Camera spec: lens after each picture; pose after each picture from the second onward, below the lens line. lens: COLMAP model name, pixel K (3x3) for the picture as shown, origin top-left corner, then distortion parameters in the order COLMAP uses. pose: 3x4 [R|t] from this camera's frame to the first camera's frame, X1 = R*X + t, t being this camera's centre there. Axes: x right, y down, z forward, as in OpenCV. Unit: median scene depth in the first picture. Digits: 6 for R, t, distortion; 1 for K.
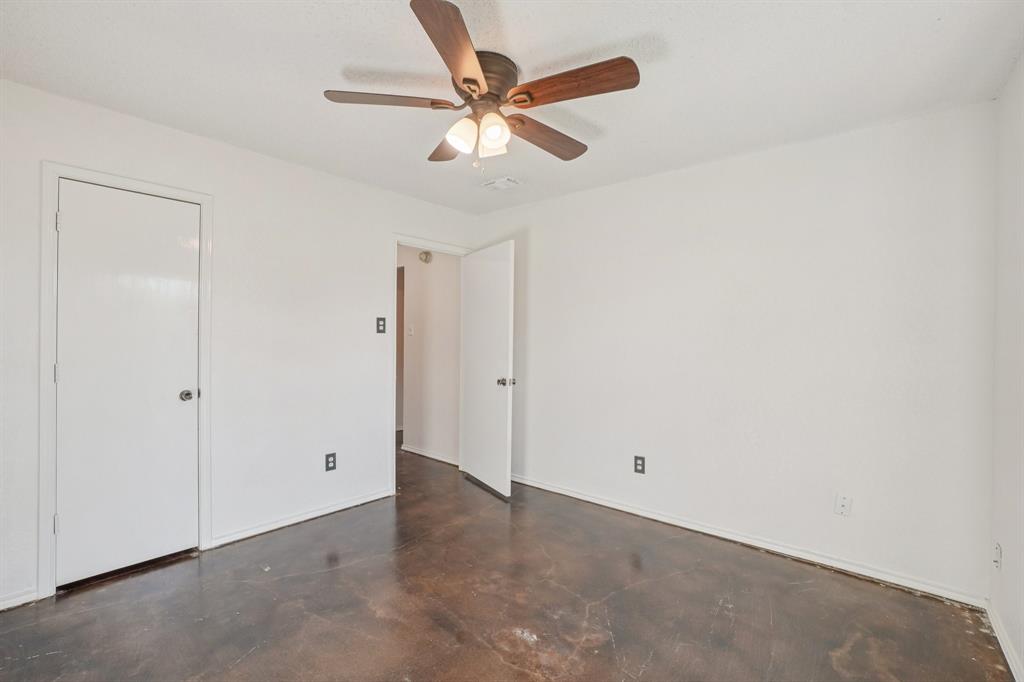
lens RADIAL K [[453.0, 0, 512.0], [0, 453.0, 341.0], [0, 0, 1]] dist [0.000579, 0.000110]
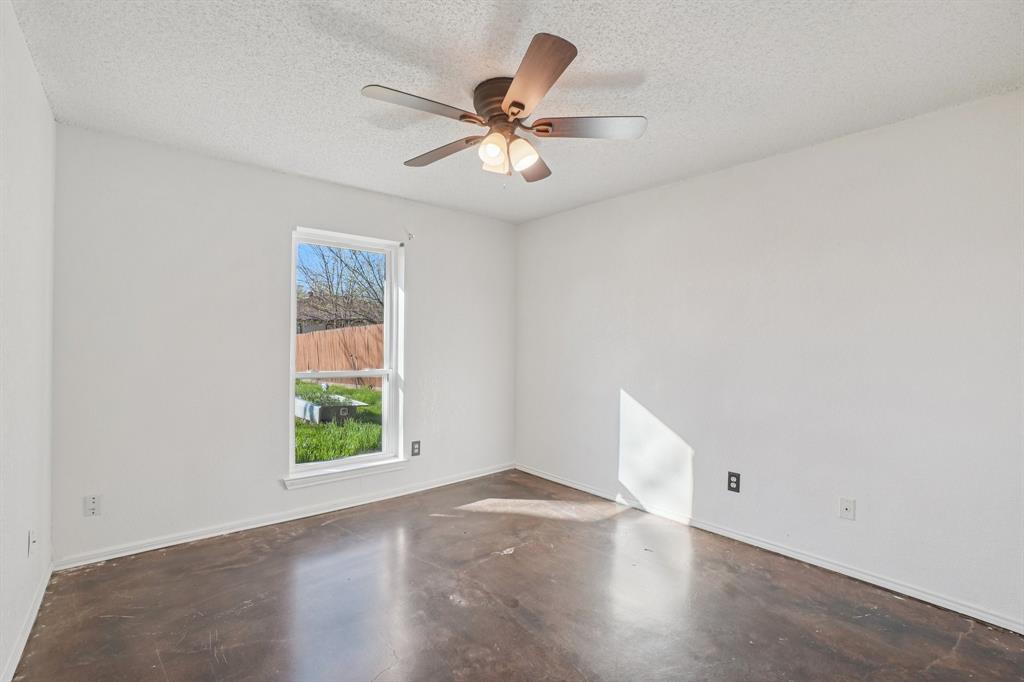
lens RADIAL K [[453.0, 0, 512.0], [0, 453.0, 341.0], [0, 0, 1]] dist [0.000579, 0.000110]
pose [[-0.988458, -0.023005, 0.149740, -0.257014], [-0.022159, 0.999728, 0.007317, -0.013290], [-0.149867, 0.003915, -0.988698, 2.084969]]
